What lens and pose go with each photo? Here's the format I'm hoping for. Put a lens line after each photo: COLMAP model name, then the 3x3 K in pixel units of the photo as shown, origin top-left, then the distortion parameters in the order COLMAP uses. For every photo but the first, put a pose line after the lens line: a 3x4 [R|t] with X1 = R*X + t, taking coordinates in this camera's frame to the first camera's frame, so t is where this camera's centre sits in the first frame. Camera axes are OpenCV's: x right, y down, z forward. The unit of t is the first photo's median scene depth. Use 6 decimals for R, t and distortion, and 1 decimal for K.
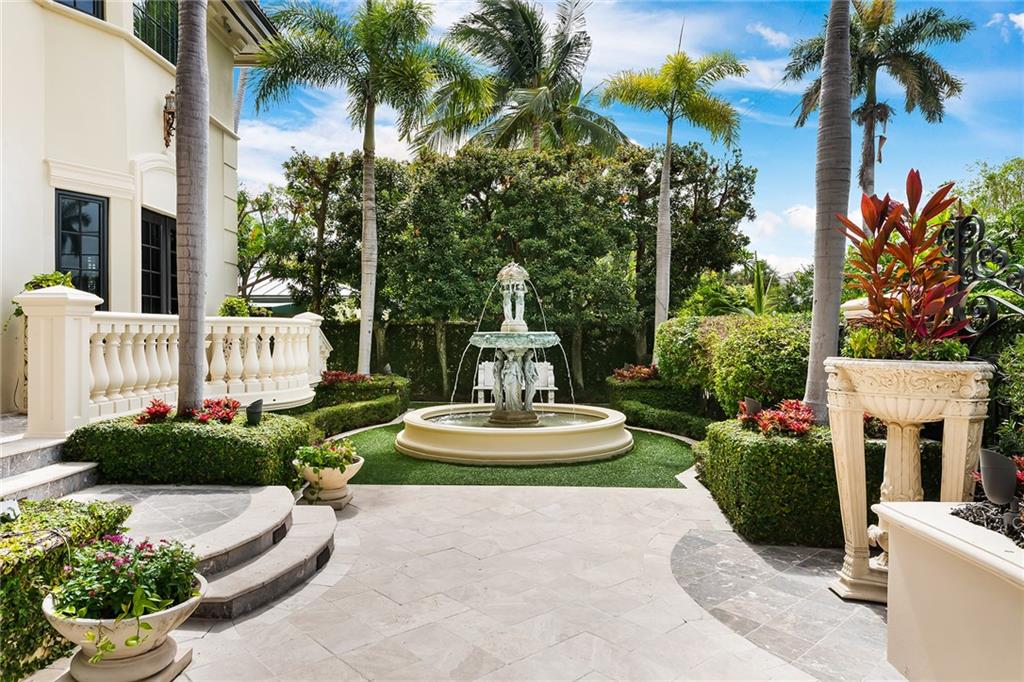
lens RADIAL K [[644.9, 0, 512.0], [0, 644.9, 341.0], [0, 0, 1]] dist [0.002106, 0.000747]
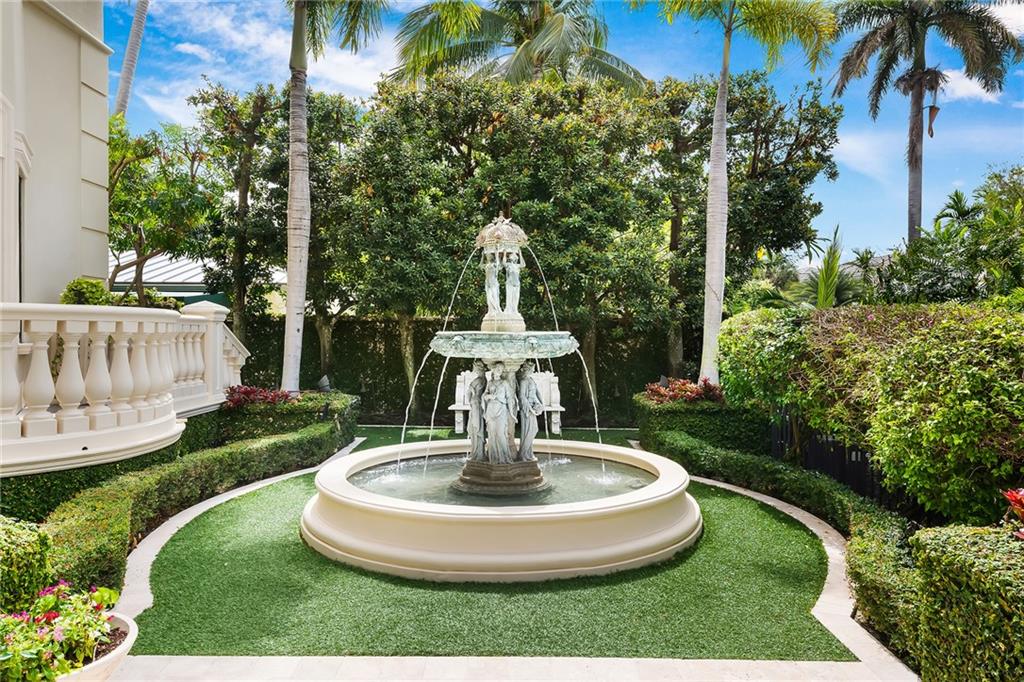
lens RADIAL K [[661.2, 0, 512.0], [0, 661.2, 341.0], [0, 0, 1]] dist [-0.000465, -0.000365]
pose [[0.999947, 0.003820, 0.009522, 0.004318], [-0.003835, 0.999992, 0.001488, -0.004416], [-0.009517, -0.001525, 0.999954, 0.277787]]
